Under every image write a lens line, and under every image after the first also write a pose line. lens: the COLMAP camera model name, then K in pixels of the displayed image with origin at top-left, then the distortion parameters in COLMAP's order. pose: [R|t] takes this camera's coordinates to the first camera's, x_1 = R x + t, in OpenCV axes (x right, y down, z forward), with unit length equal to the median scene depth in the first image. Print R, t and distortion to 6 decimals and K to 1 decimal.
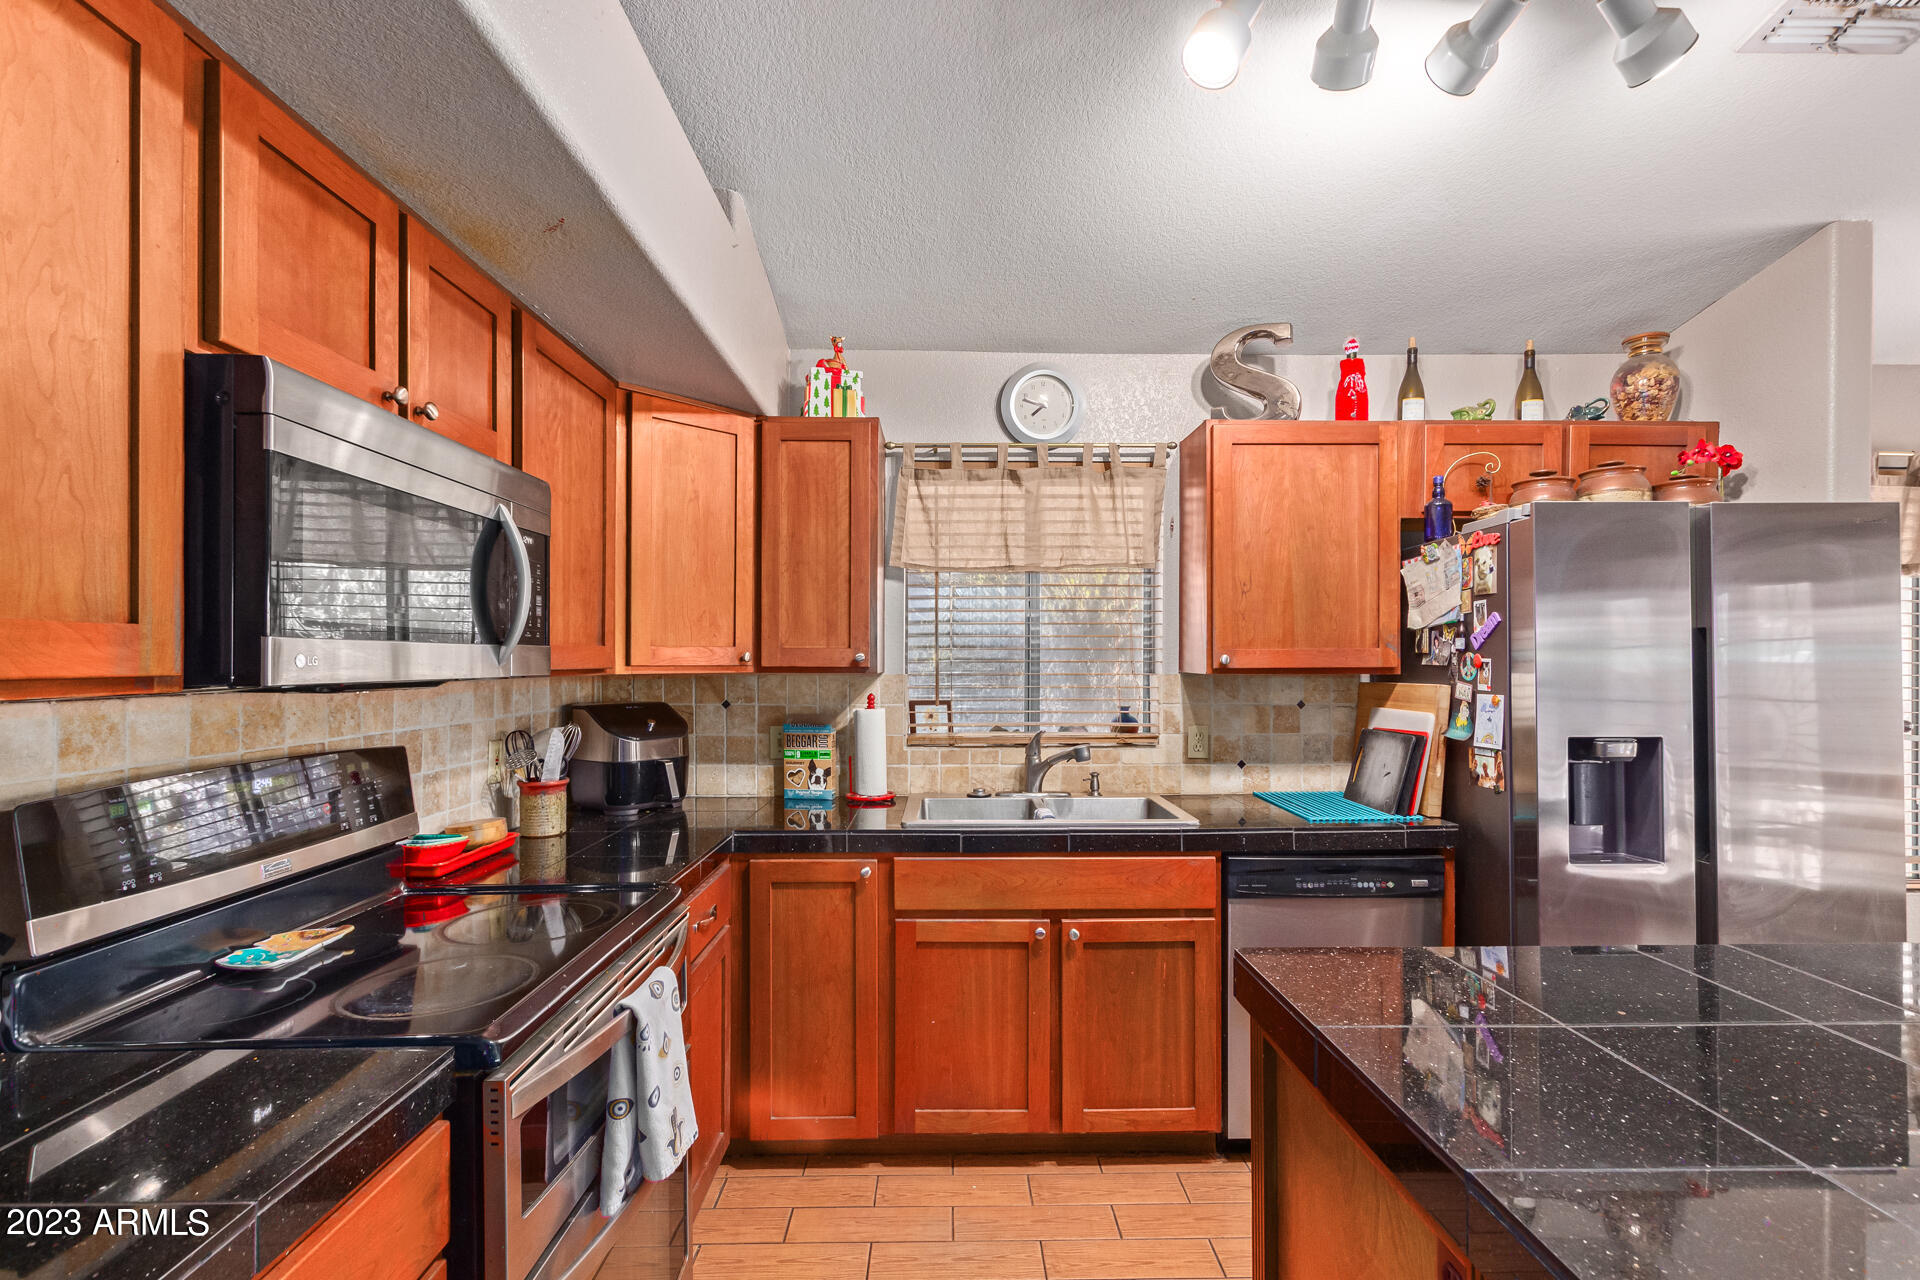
lens RADIAL K [[875.4, 0, 962.0], [0, 875.4, 660.5], [0, 0, 1]] dist [0.000977, -0.000126]
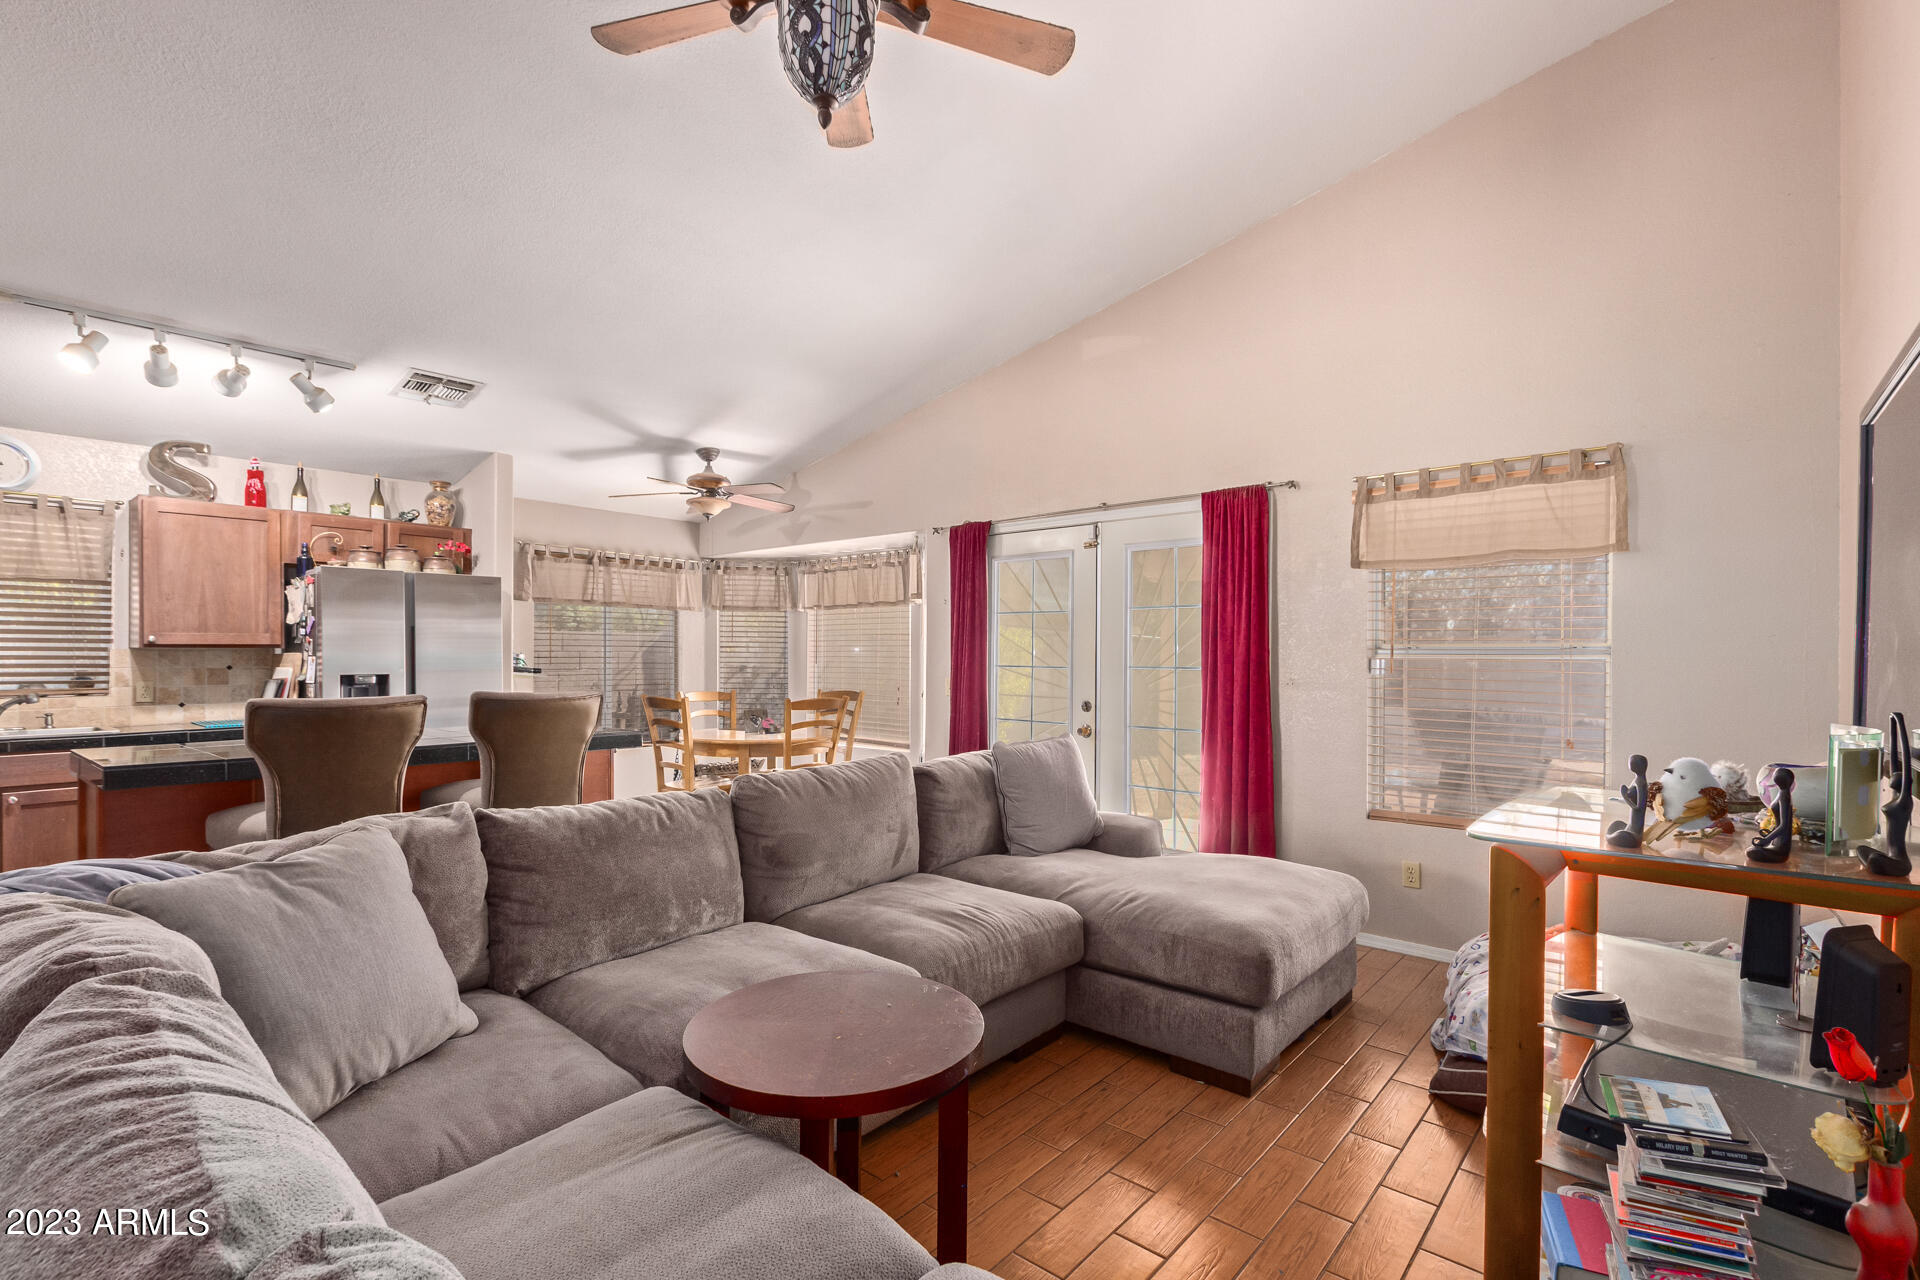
lens RADIAL K [[875.4, 0, 962.0], [0, 875.4, 660.5], [0, 0, 1]] dist [0.000977, -0.000126]
pose [[0.659643, -0.002757, 0.751574, 0.059295], [0.005105, 0.999987, -0.000812, 0.050082], [-0.751562, 0.004373, 0.659648, -1.278491]]
